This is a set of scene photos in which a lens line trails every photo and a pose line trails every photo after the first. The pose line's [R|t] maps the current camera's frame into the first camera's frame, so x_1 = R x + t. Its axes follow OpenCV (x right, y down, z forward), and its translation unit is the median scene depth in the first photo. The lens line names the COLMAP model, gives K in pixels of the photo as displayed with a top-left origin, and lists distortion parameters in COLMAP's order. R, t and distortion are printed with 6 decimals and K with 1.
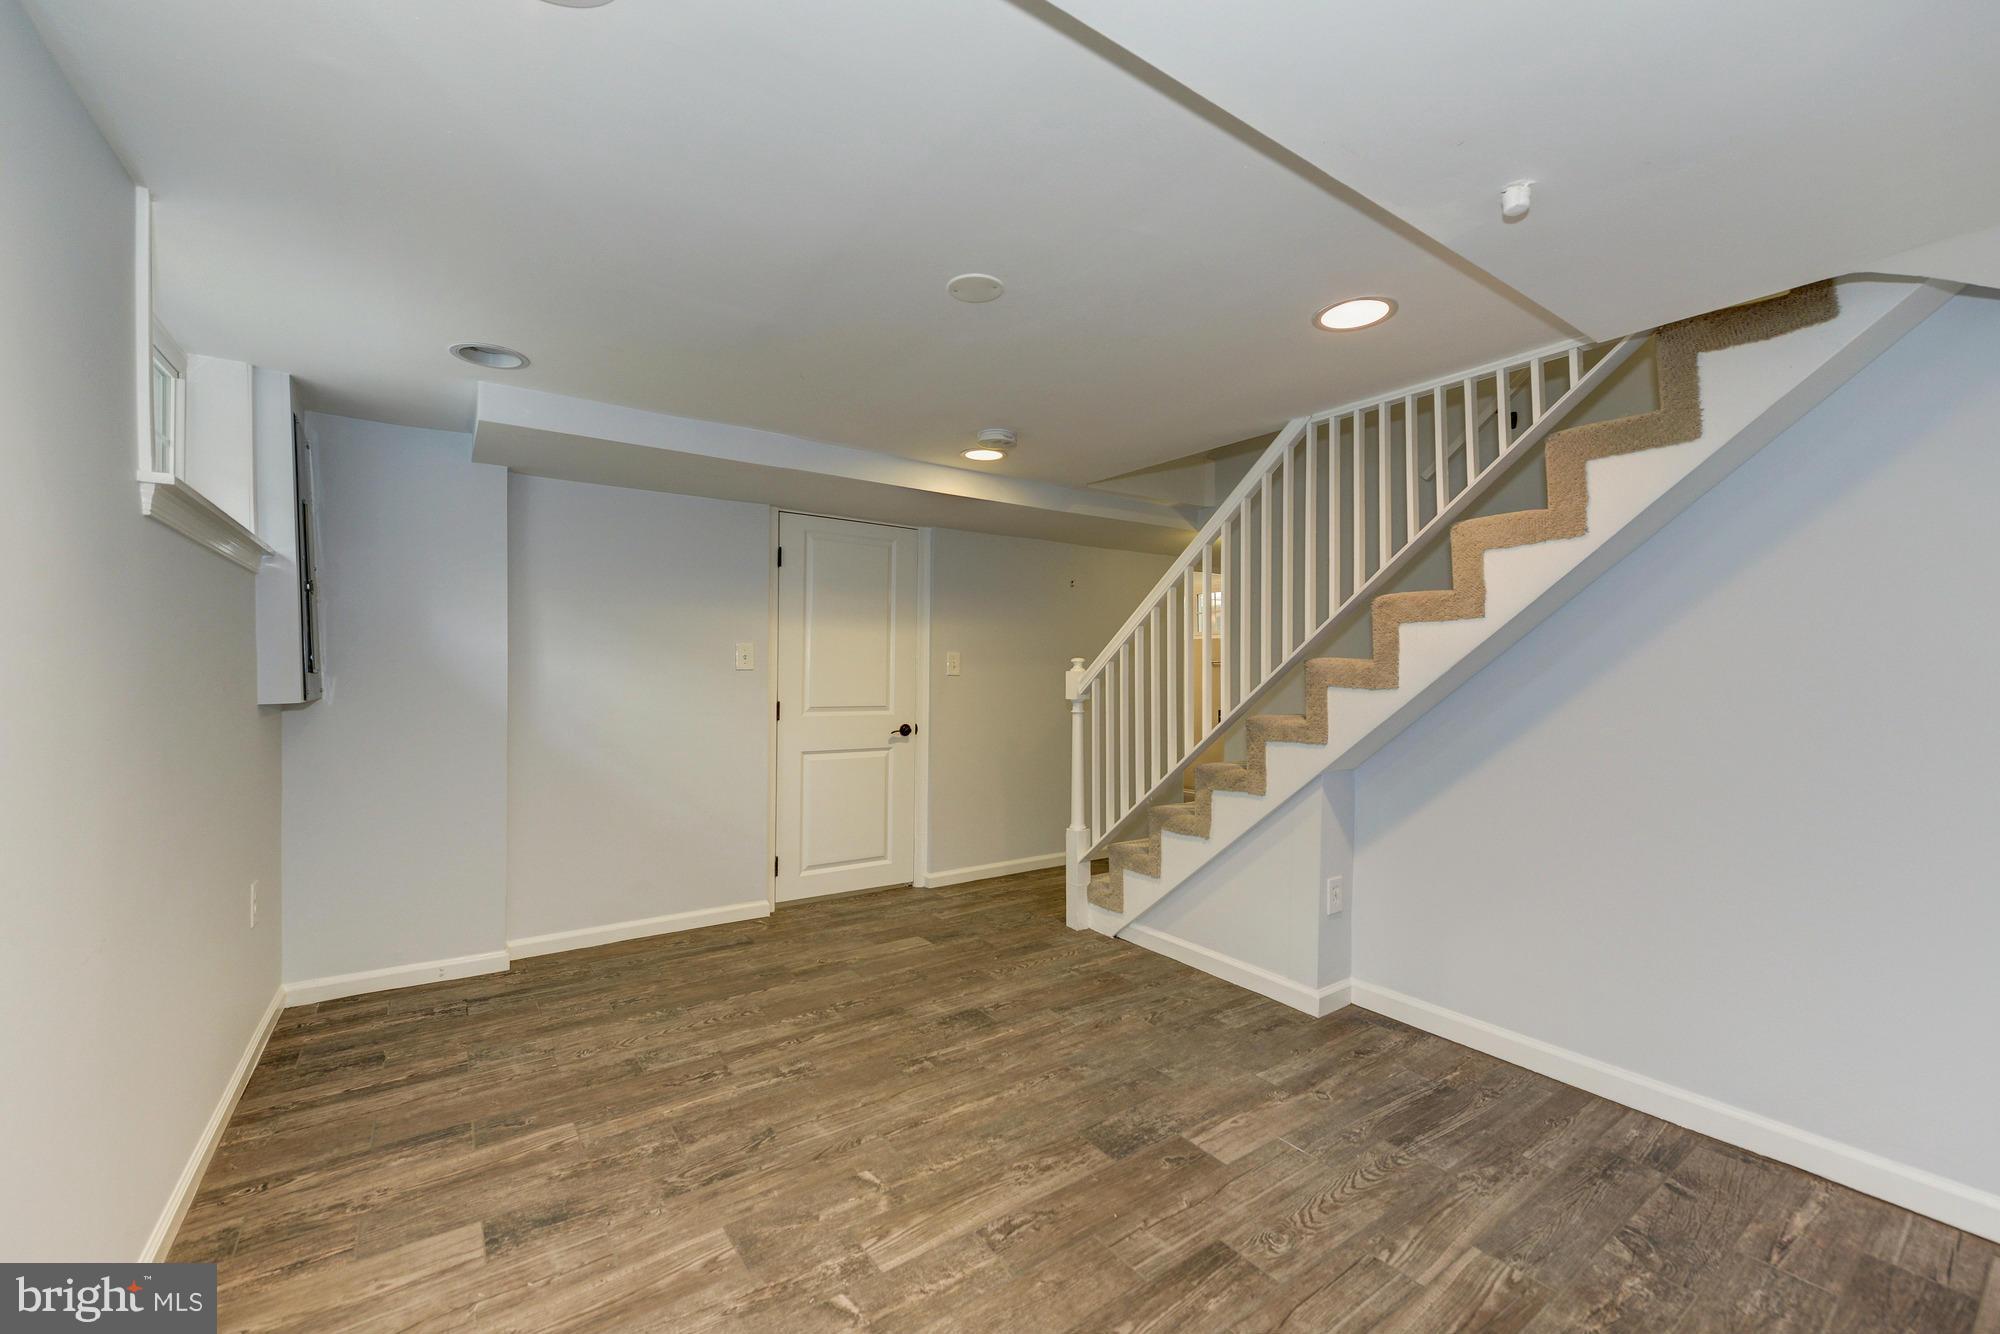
lens RADIAL K [[803.5, 0, 991.2], [0, 803.5, 672.7], [0, 0, 1]] dist [-0.000022, -0.000038]
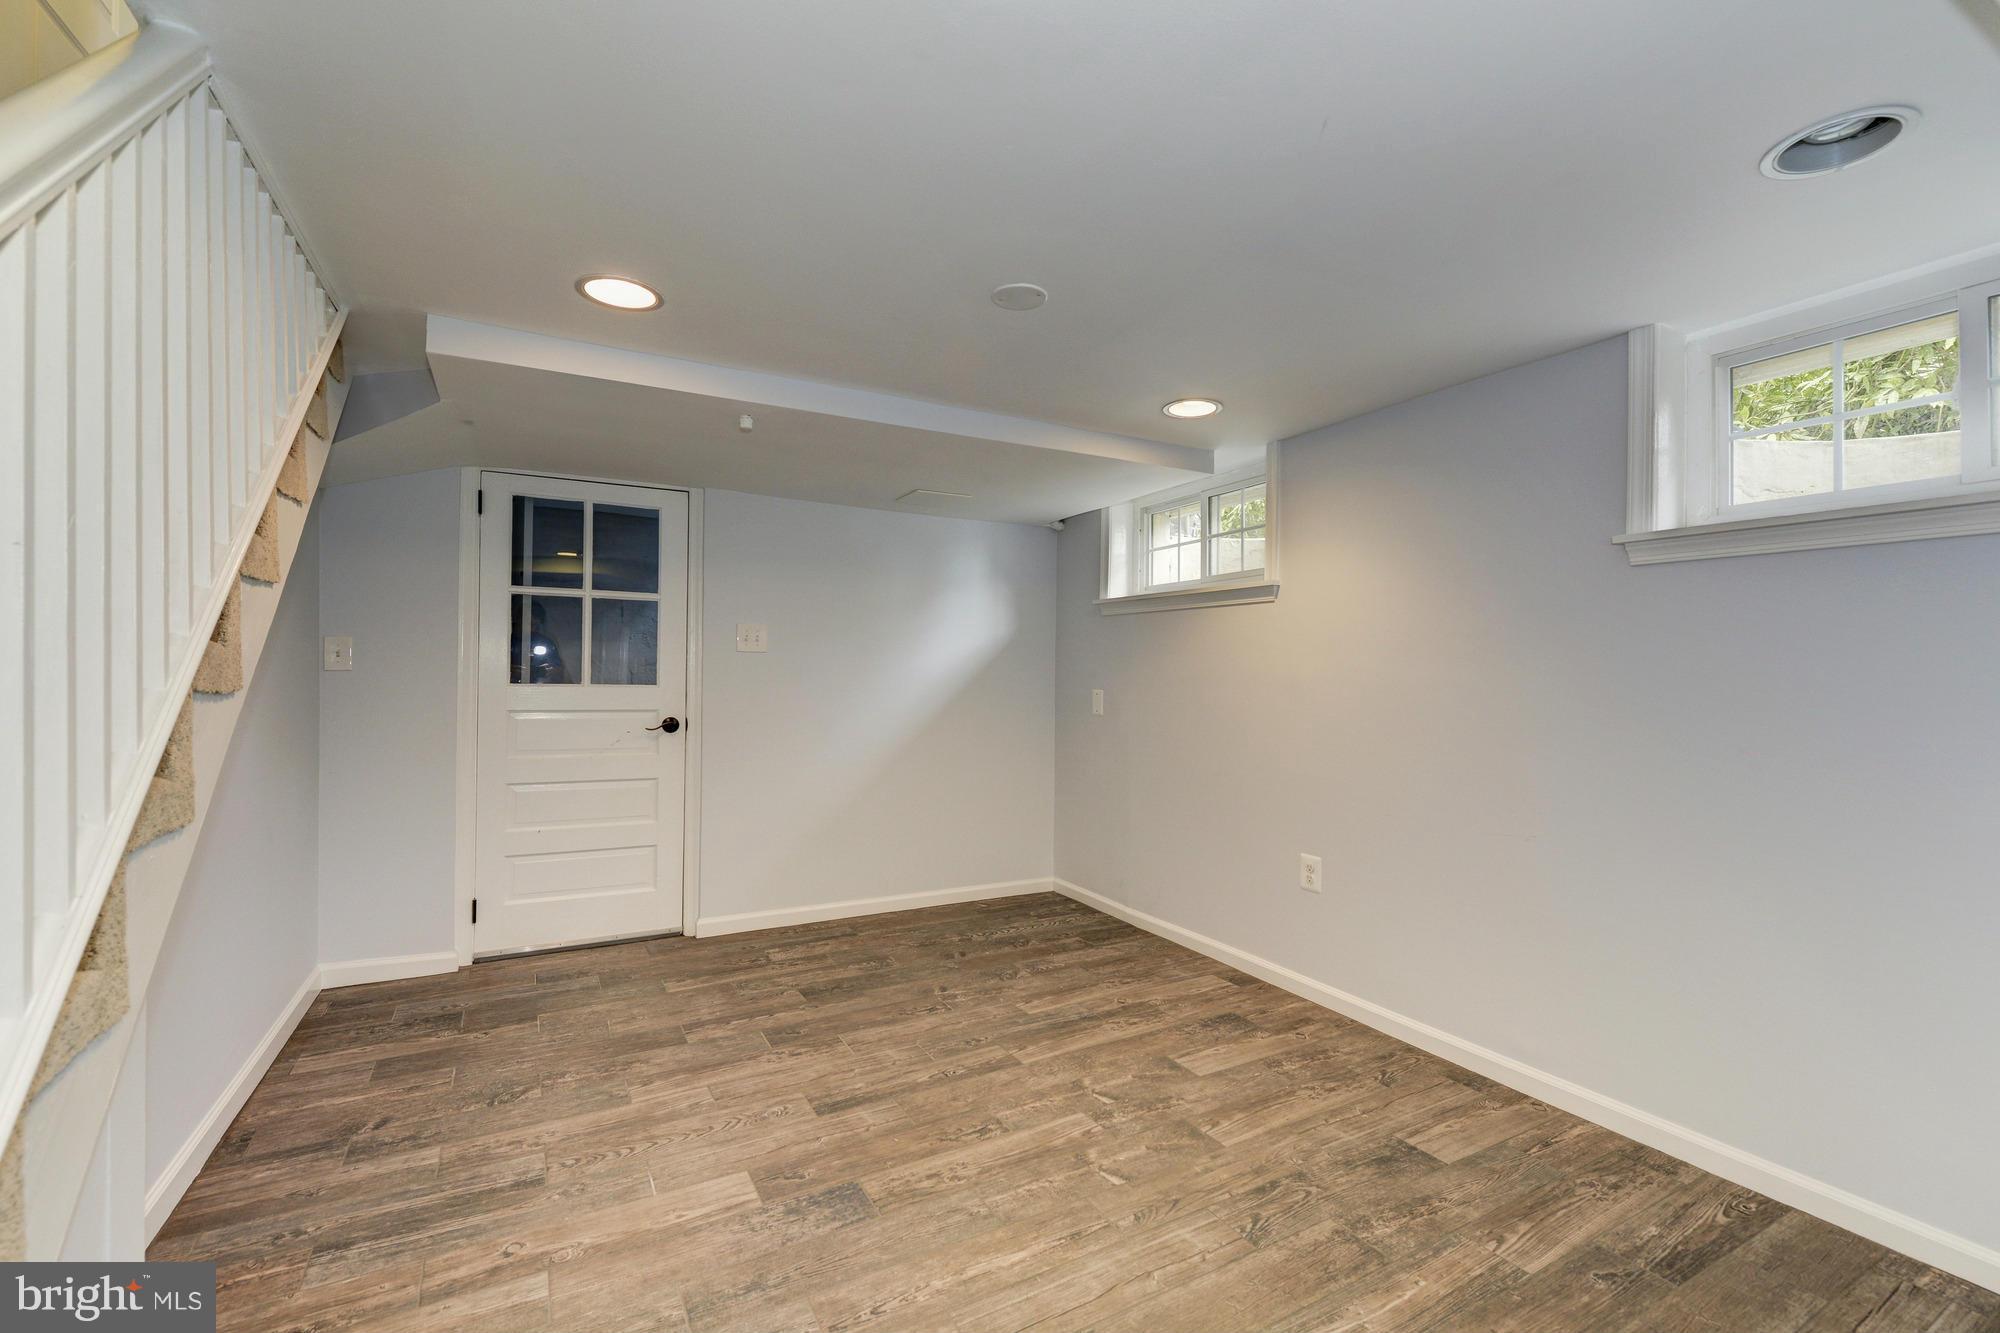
lens RADIAL K [[803.5, 0, 991.2], [0, 803.5, 672.2], [0, 0, 1]] dist [-0.000022, -0.000038]
pose [[-0.993757, -0.014562, 0.110607, -0.103427], [-0.014144, 0.999890, 0.004561, -0.000806], [-0.110662, 0.002968, -0.993854, 1.998659]]
